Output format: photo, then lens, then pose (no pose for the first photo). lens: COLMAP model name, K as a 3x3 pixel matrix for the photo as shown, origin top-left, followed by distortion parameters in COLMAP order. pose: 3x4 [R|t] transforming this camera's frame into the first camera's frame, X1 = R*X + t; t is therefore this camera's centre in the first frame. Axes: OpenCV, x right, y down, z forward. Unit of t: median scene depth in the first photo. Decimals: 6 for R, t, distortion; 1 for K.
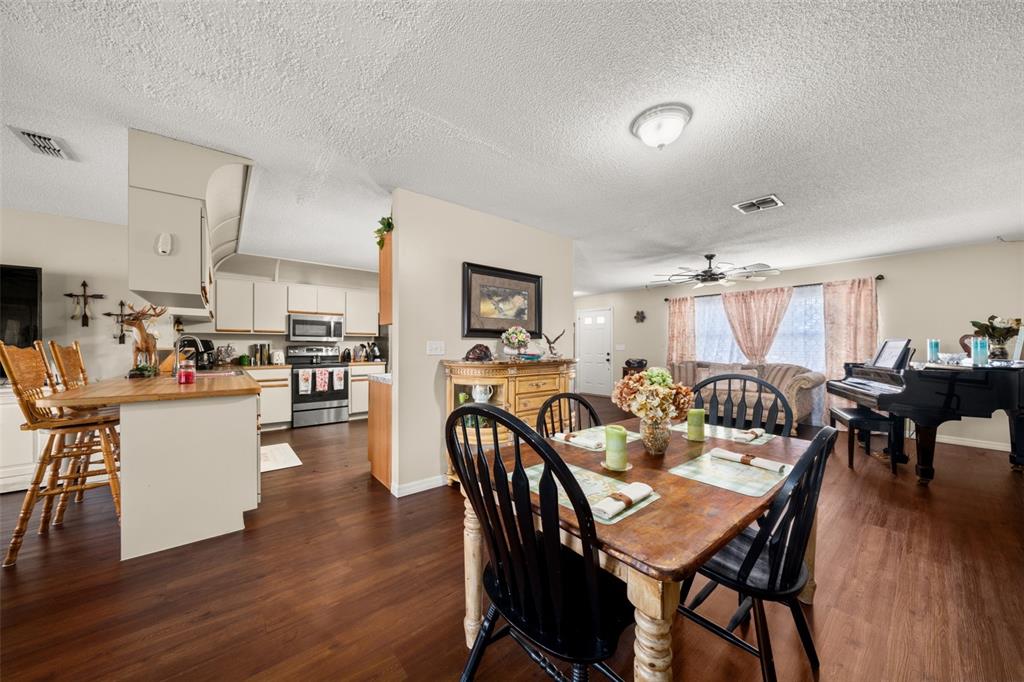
lens RADIAL K [[345.4, 0, 502.7], [0, 345.4, 347.3], [0, 0, 1]] dist [-0.008104, -0.000071]
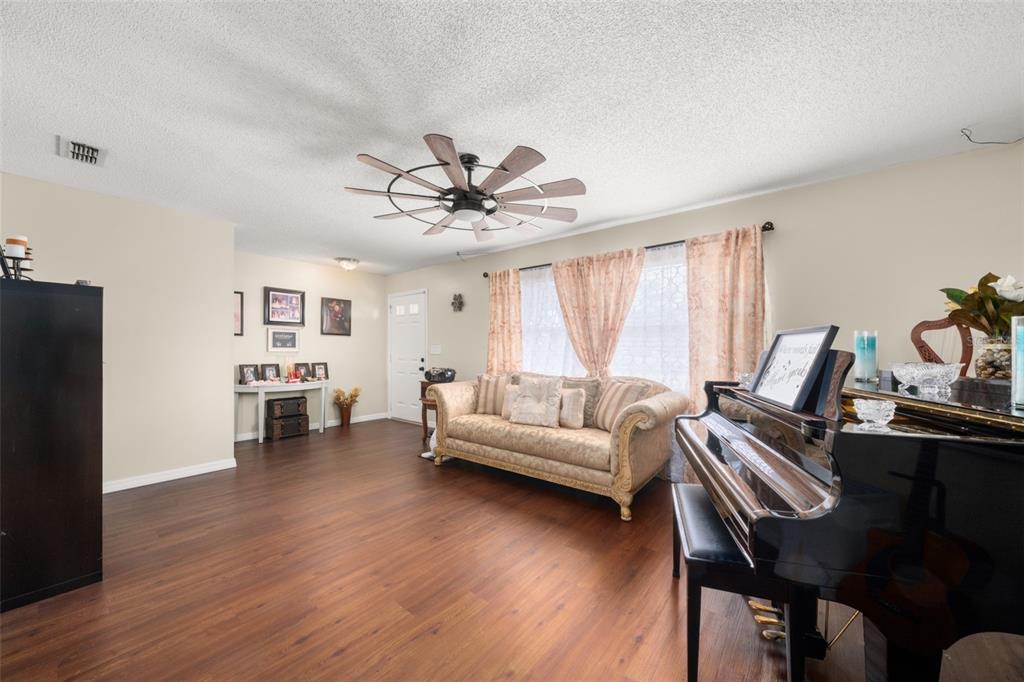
lens RADIAL K [[372.9, 0, 496.5], [0, 372.9, 351.5], [0, 0, 1]] dist [-0.008042, -0.000352]
pose [[0.979796, -0.002373, 0.199984, 0.512617], [0.001389, 0.999986, 0.005064, 0.000060], [-0.199993, -0.004684, 0.979786, 0.461681]]
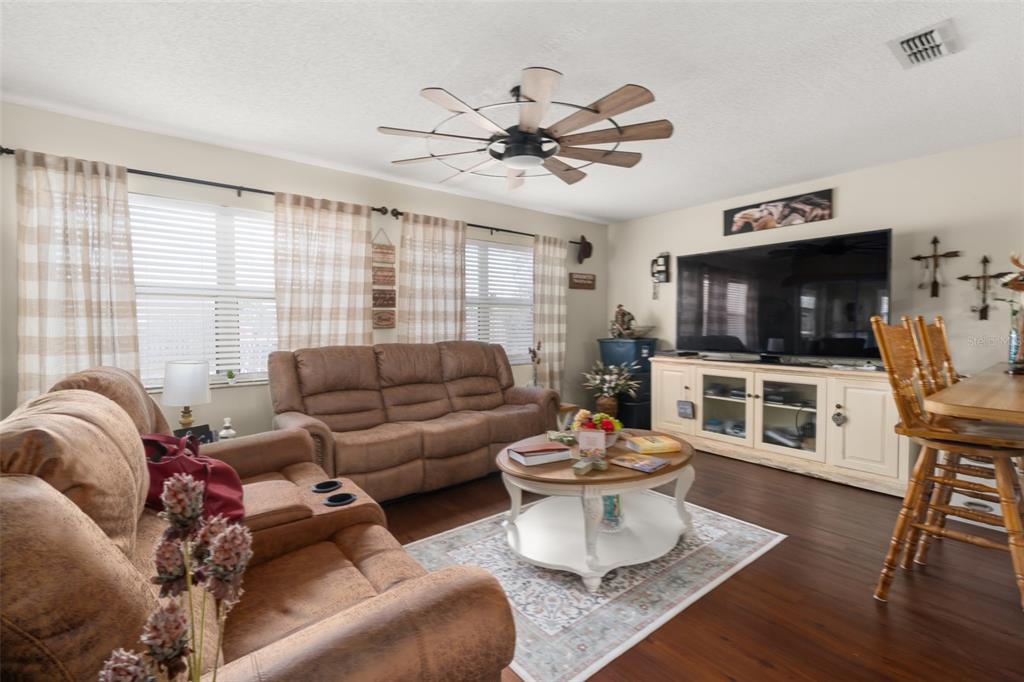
lens RADIAL K [[452.8, 0, 512.8], [0, 452.8, 336.7], [0, 0, 1]] dist [-0.001320, 0.000155]
pose [[-0.004260, 0.027997, -0.999599, -0.147676], [-0.000021, 0.999608, 0.027997, -0.000980], [0.999991, 0.000140, -0.004258, 0.050287]]
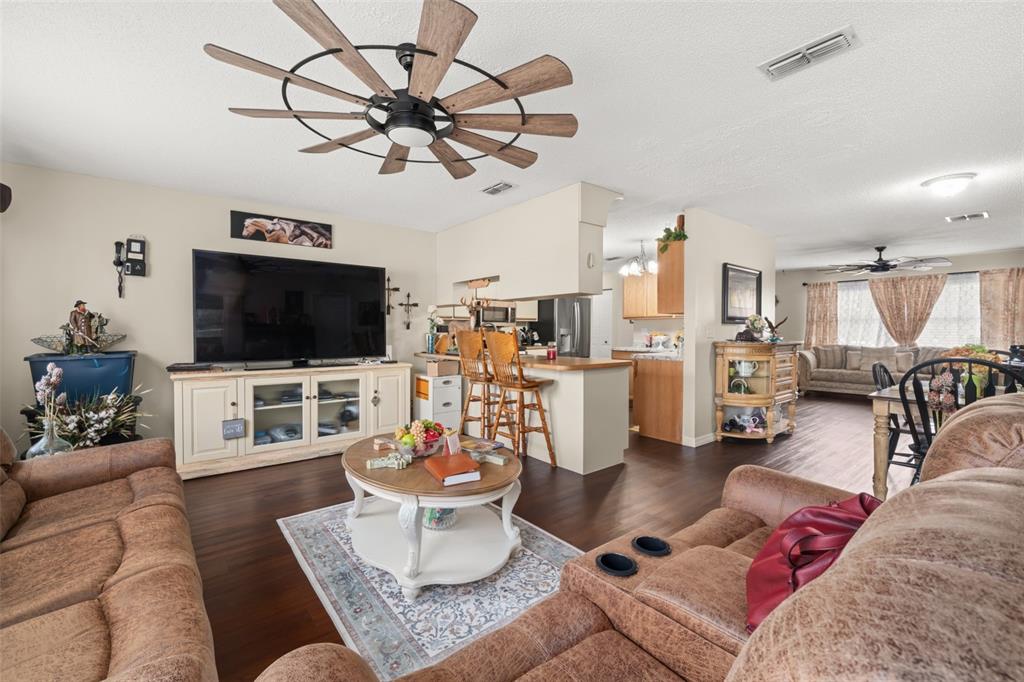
lens RADIAL K [[409.1, 0, 515.6], [0, 409.1, 336.6], [0, 0, 1]] dist [-0.001014, -0.000158]
pose [[0.999980, -0.001696, -0.006127, -0.525722], [0.001763, 0.999938, 0.010999, 0.000718], [0.006108, -0.011010, 0.999921, -0.294914]]
